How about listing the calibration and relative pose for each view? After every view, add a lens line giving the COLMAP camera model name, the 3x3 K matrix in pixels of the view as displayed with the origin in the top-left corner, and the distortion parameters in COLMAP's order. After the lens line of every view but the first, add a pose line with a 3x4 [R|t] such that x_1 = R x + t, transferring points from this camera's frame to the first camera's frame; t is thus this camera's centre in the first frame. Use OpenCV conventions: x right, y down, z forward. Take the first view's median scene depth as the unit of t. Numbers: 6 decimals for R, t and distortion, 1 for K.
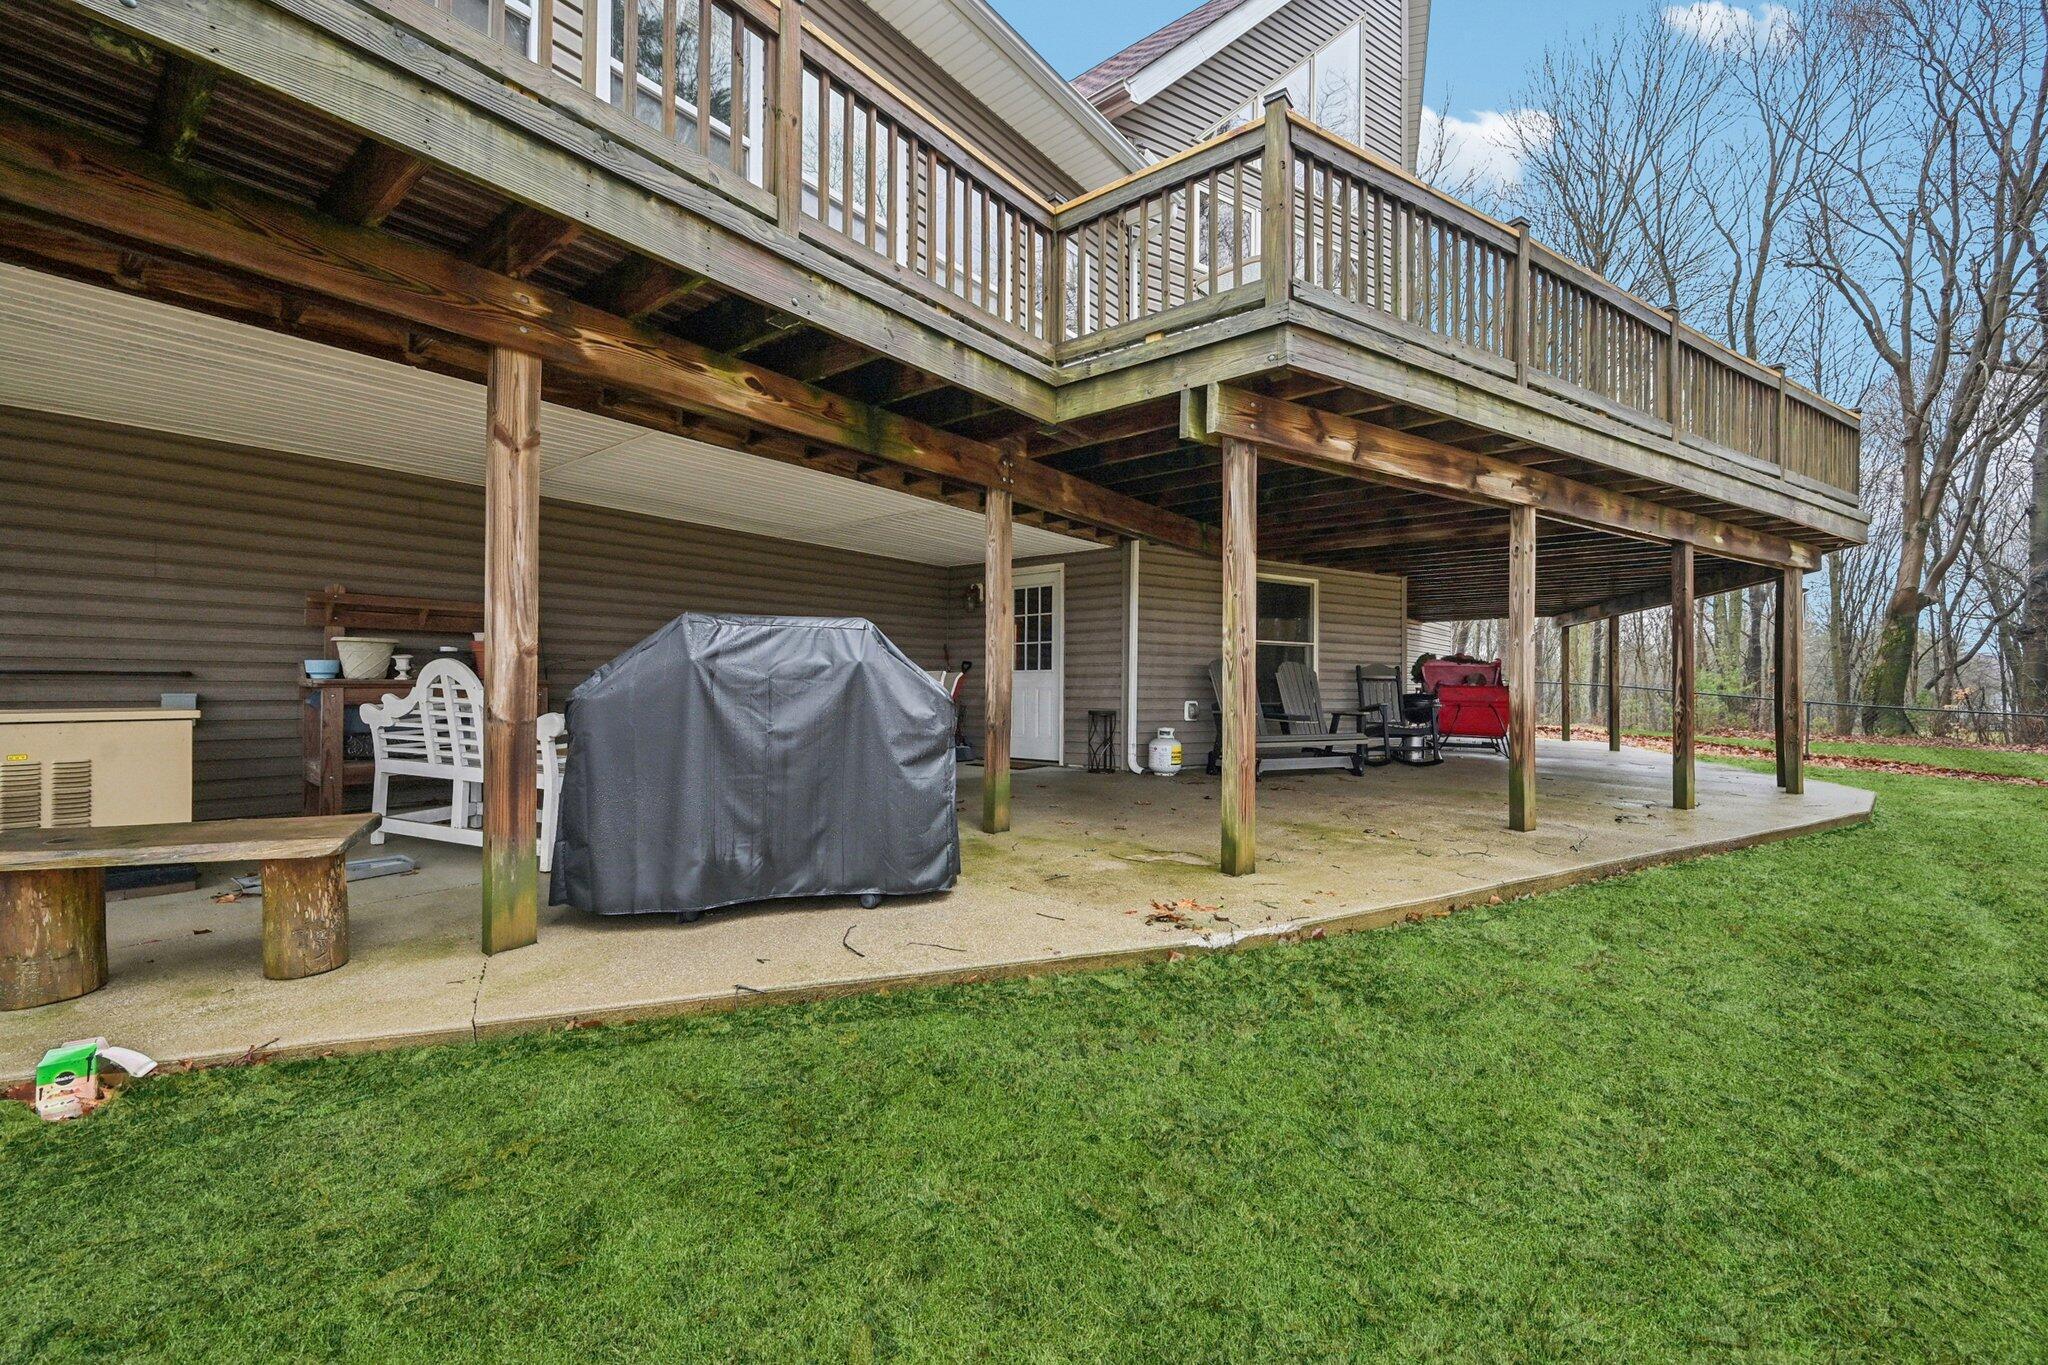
lens RADIAL K [[825.3, 0, 1019.2], [0, 825.3, 679.6], [0, 0, 1]] dist [0.001259, 0.000142]
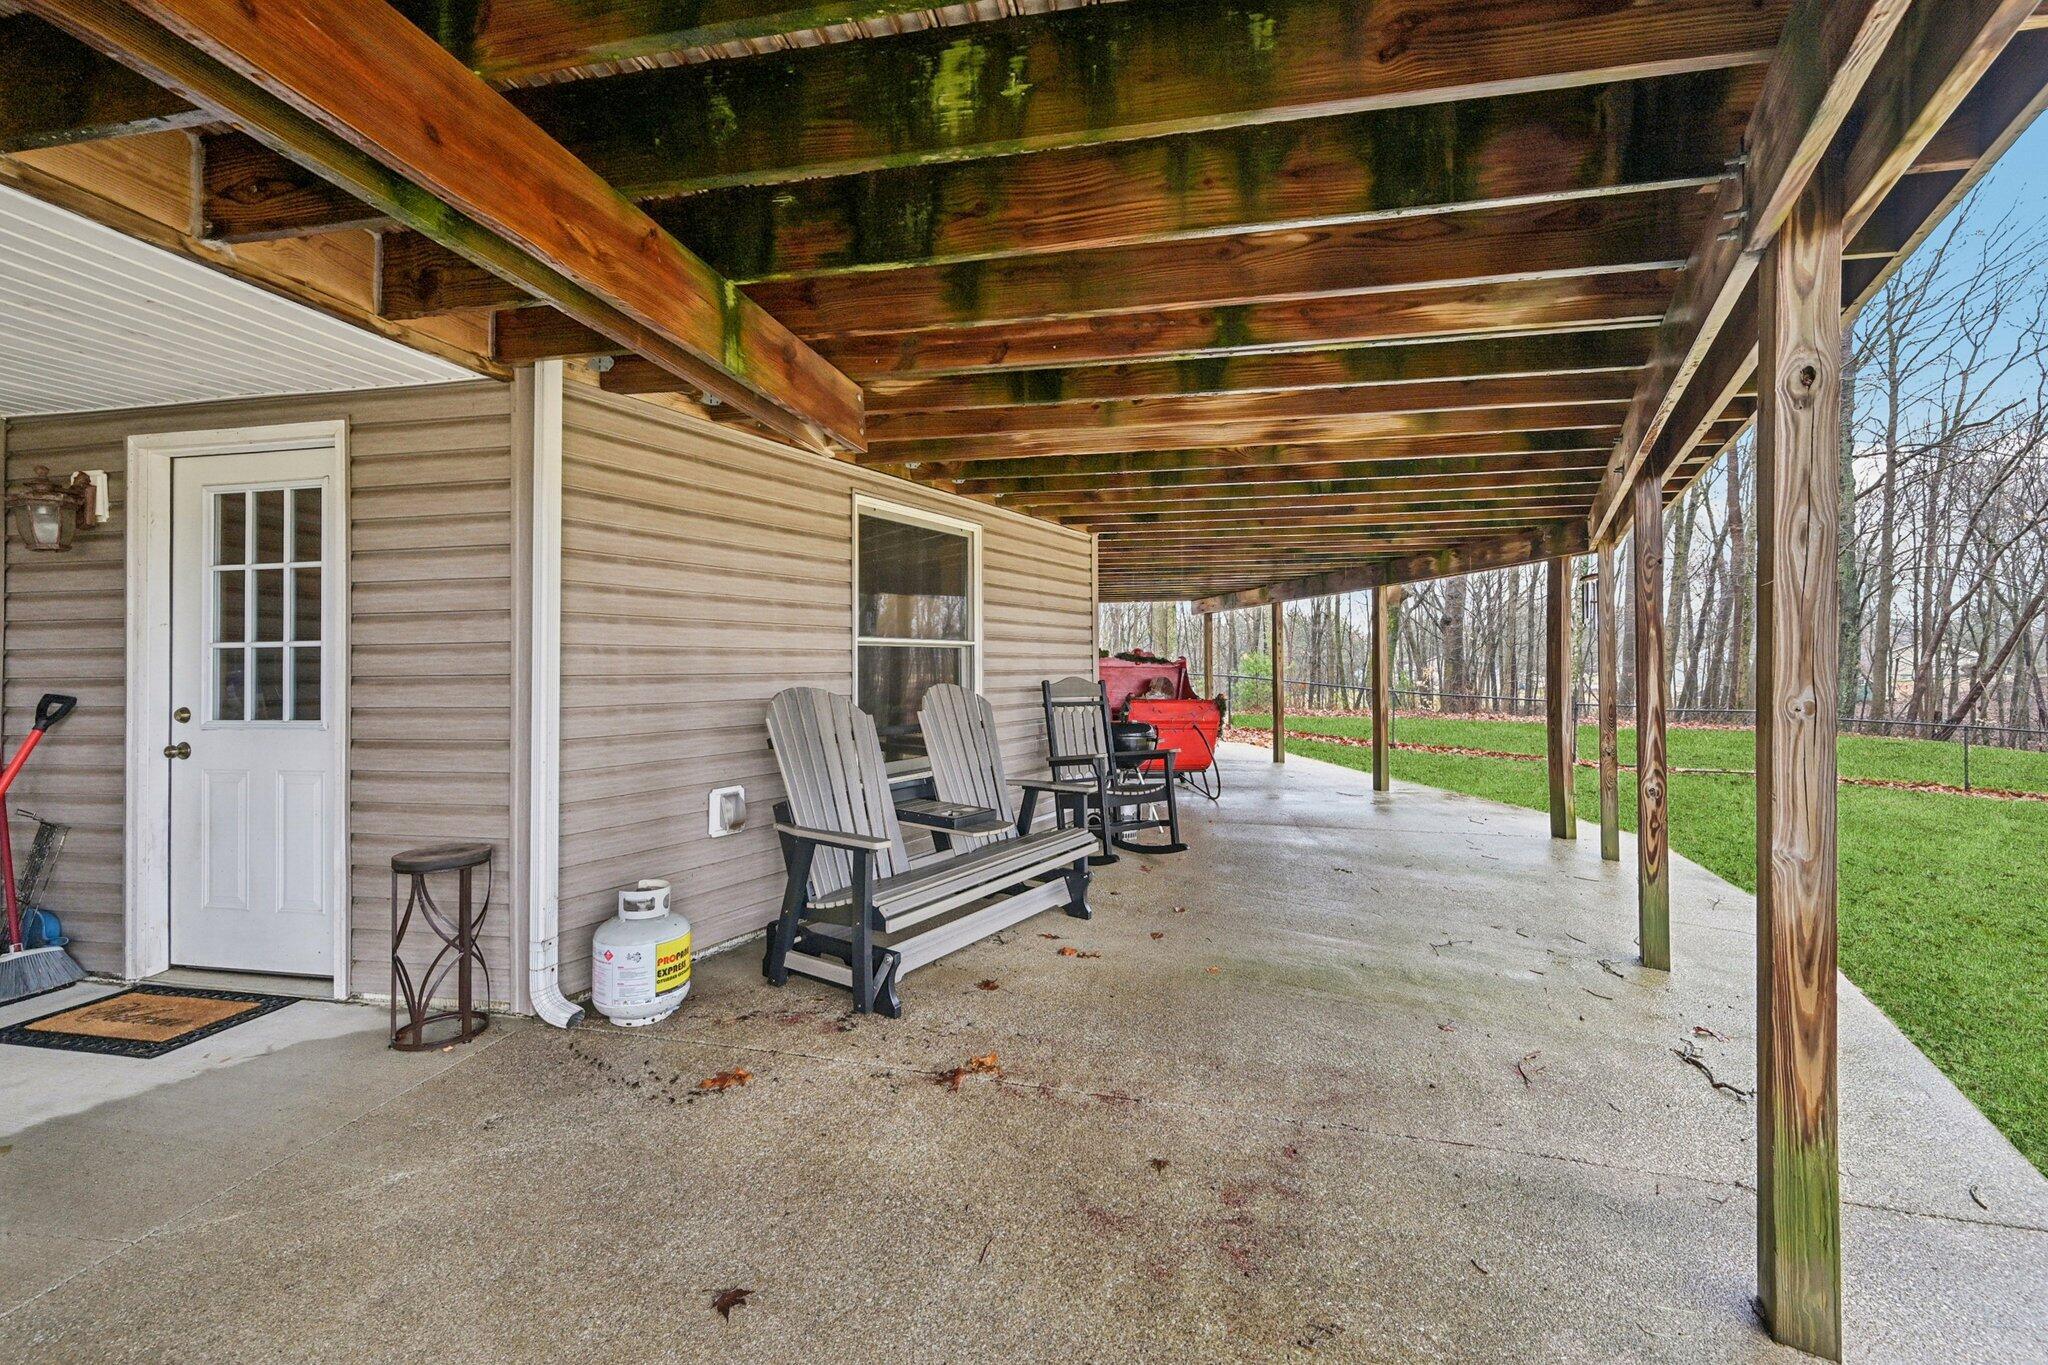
lens RADIAL K [[825.3, 0, 1019.2], [0, 825.3, 679.6], [0, 0, 1]] dist [0.001259, 0.000142]
pose [[0.891189, -0.019516, 0.453211, 0.142769], [0.004492, 0.999405, 0.034204, -0.039815], [-0.453609, -0.028446, 0.890747, 0.528086]]
